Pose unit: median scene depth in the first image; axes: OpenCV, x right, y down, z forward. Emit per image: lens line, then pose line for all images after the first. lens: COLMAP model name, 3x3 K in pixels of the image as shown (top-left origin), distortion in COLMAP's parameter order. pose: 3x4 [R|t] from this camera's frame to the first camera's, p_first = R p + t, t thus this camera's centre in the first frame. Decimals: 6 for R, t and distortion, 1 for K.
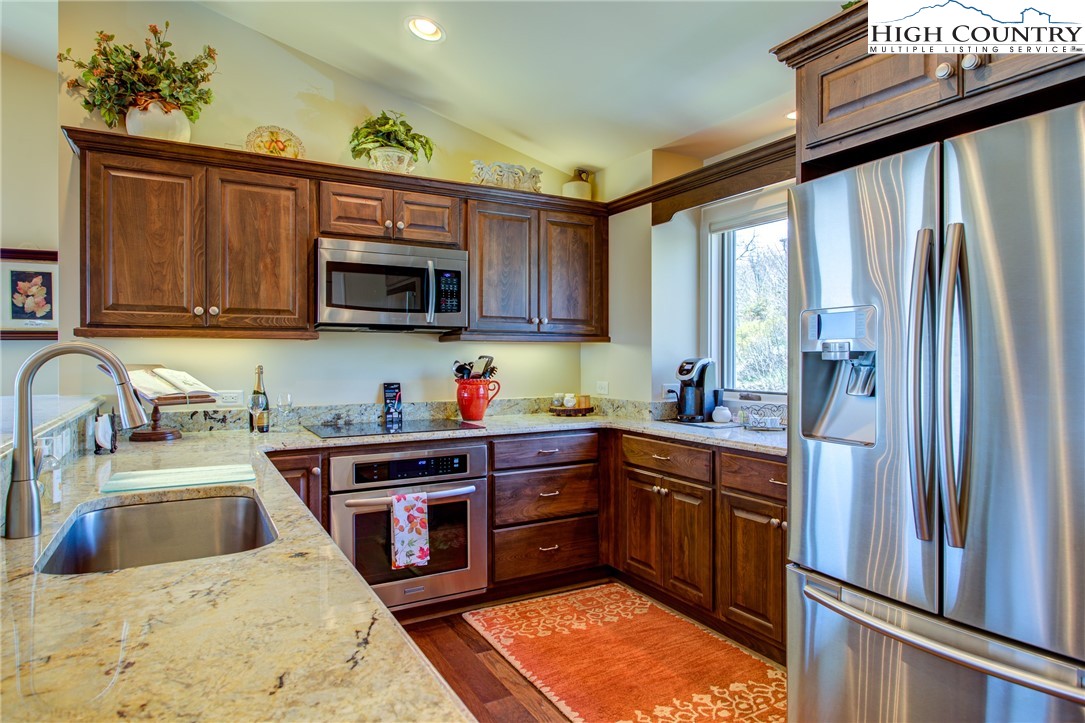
lens RADIAL K [[671.2, 0, 542.5], [0, 671.2, 361.5], [0, 0, 1]] dist [0.001431, 0.000069]
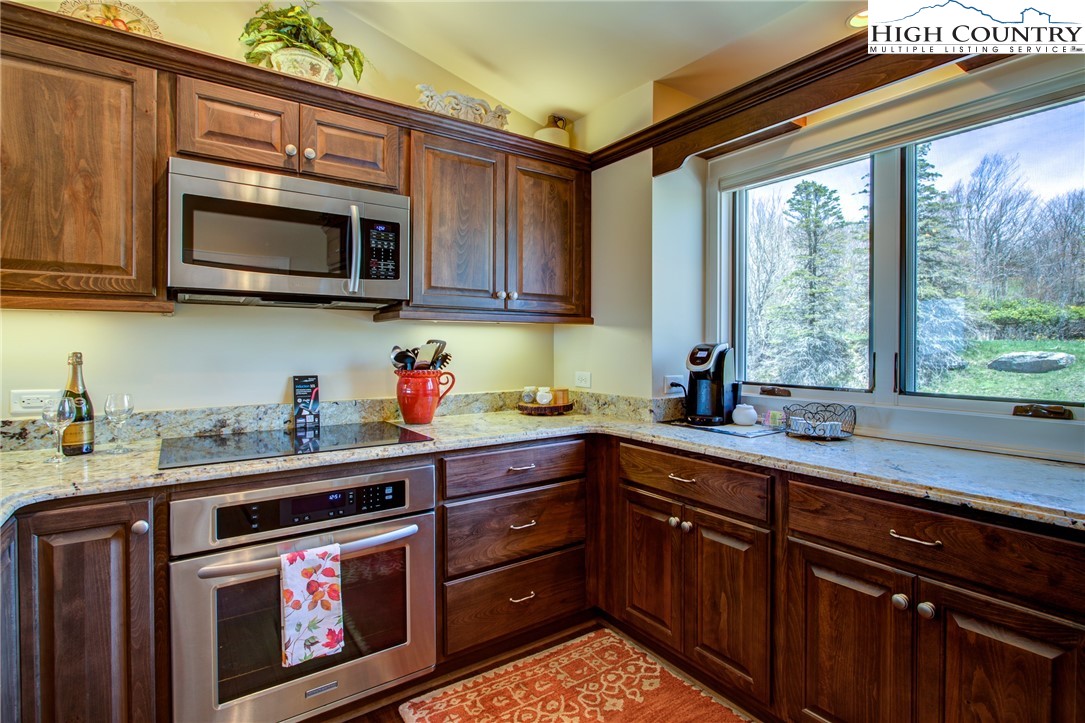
lens RADIAL K [[524.5, 0, 596.1], [0, 524.5, 349.0], [0, 0, 1]] dist [-0.012460, 0.000681]
pose [[0.980908, 0.001707, 0.194466, -0.022865], [-0.001715, 0.999999, -0.000129, 0.002037], [-0.194466, -0.000207, 0.980909, 0.407043]]
